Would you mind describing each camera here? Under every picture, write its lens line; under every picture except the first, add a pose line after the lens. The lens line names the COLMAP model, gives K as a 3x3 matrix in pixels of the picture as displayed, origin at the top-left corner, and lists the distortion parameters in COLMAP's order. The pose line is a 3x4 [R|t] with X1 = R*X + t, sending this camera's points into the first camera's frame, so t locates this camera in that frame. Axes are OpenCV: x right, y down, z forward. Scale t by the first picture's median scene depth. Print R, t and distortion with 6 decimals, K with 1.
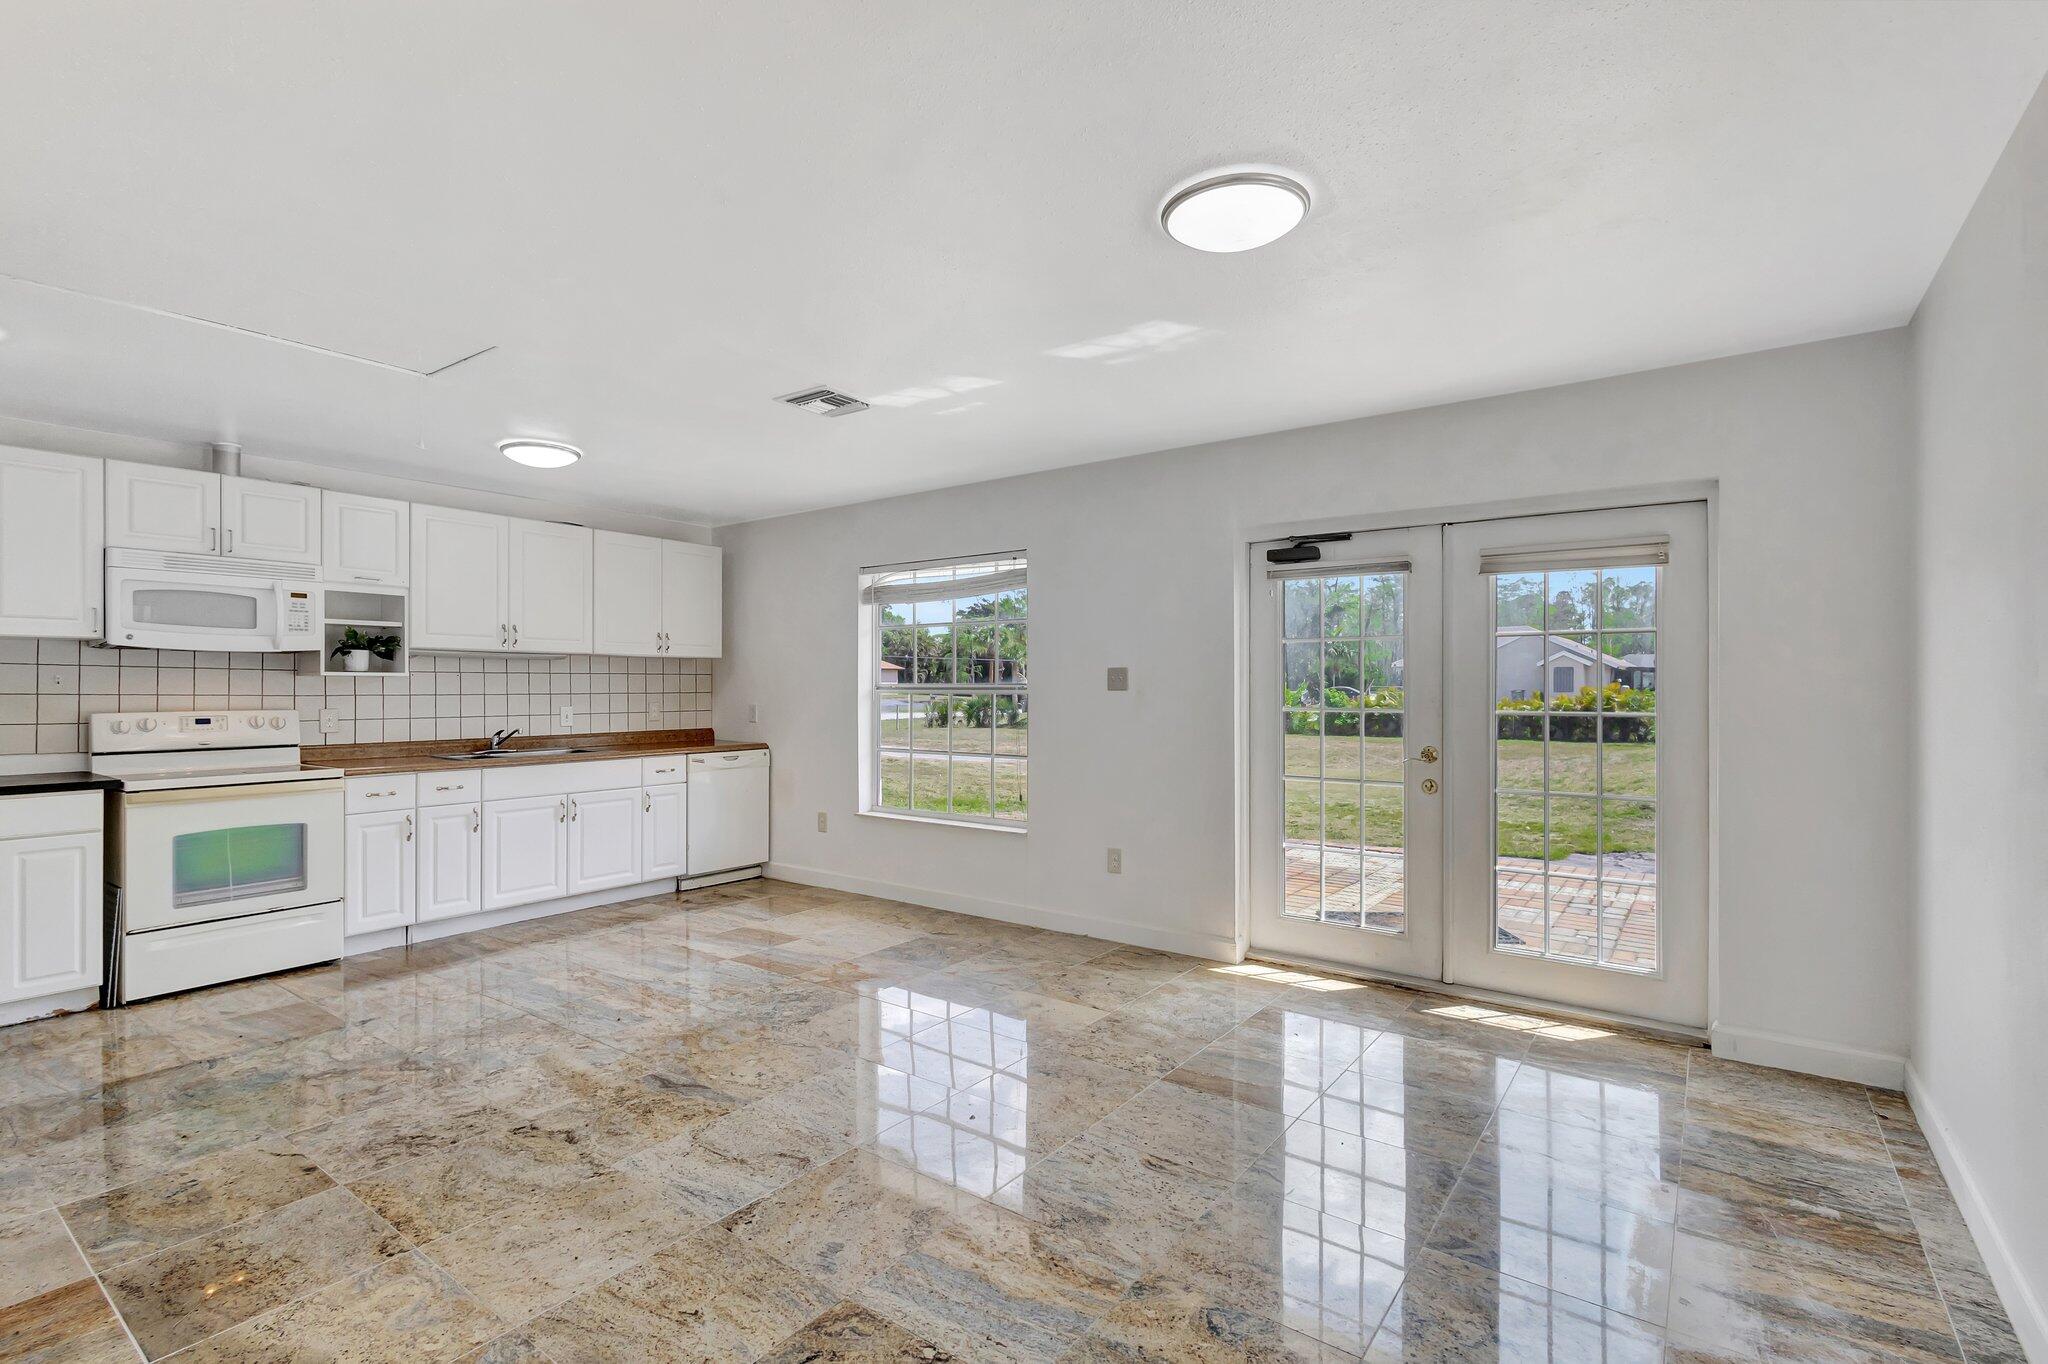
lens RADIAL K [[940.6, 0, 1019.3], [0, 940.6, 672.9], [0, 0, 1]] dist [0.002650, -0.000597]
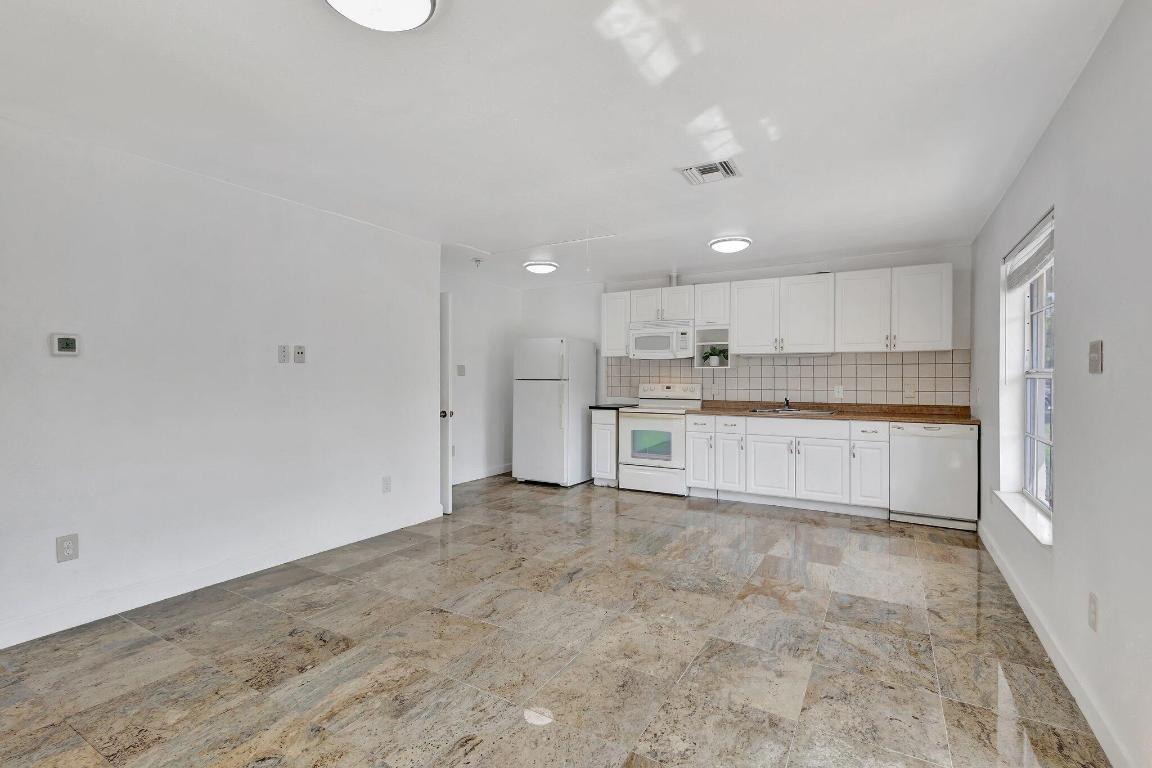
lens RADIAL K [[529.1, 0, 573.4], [0, 529.1, 378.9], [0, 0, 1]] dist [0.002650, -0.000597]
pose [[0.100212, 0.005453, -0.994951, 0.531606], [0.014673, 0.999868, 0.006957, 0.016098], [0.994858, -0.015296, 0.100118, 0.658854]]
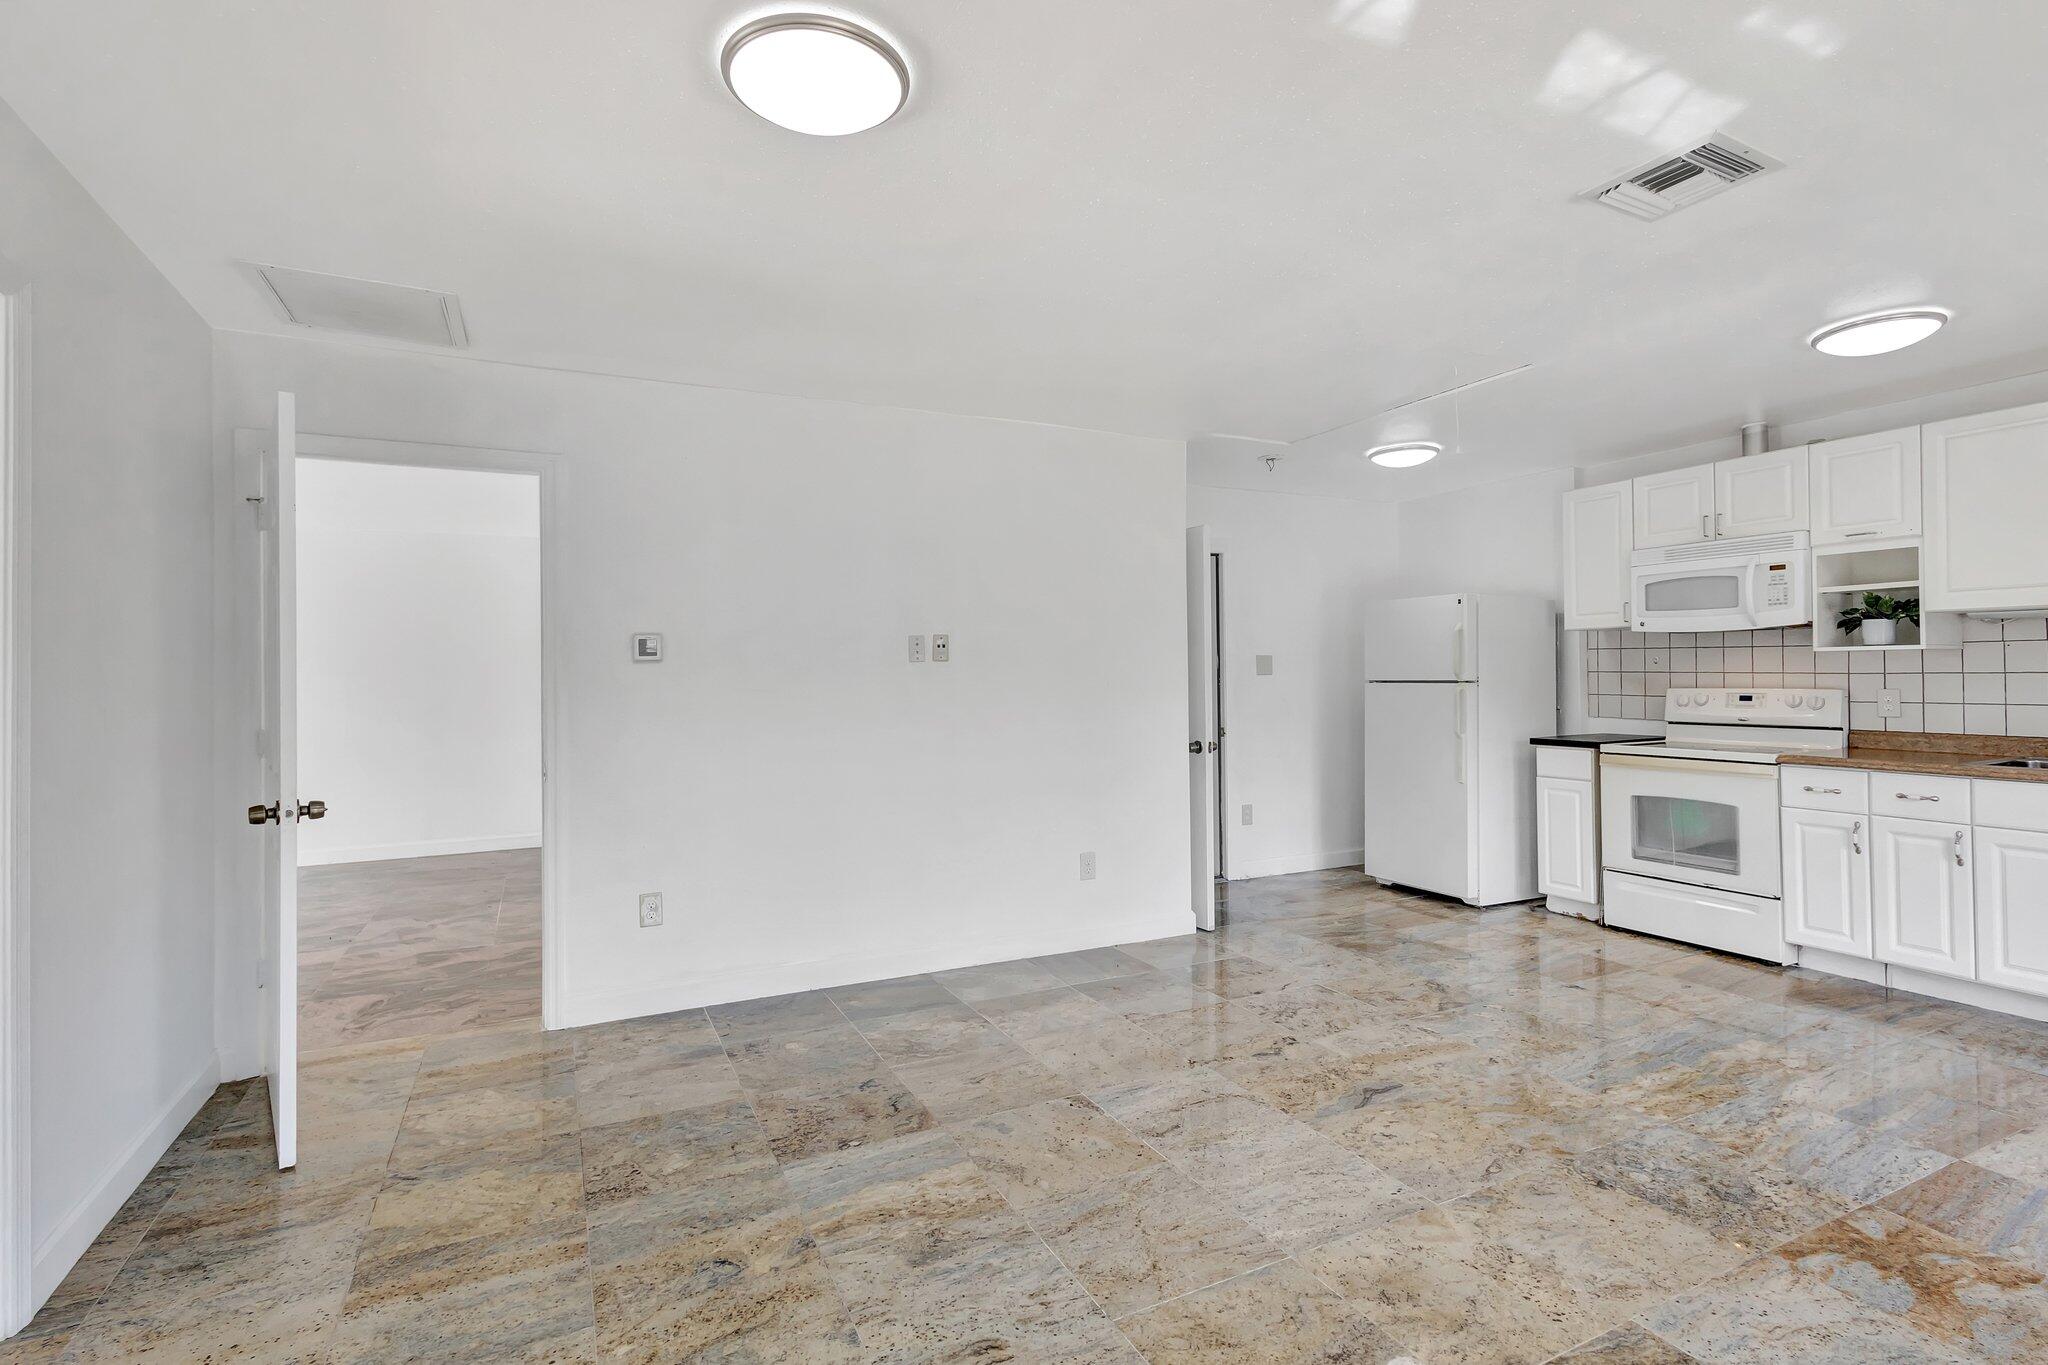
lens RADIAL K [[962.5, 0, 1019.2], [0, 962.5, 663.8], [0, 0, 1]] dist [0.006664, -0.000706]
pose [[-0.458022, -0.003056, -0.888936, 0.477300], [0.026766, 0.999493, -0.017228, 0.011179], [0.888538, -0.031684, -0.457708, 0.836451]]
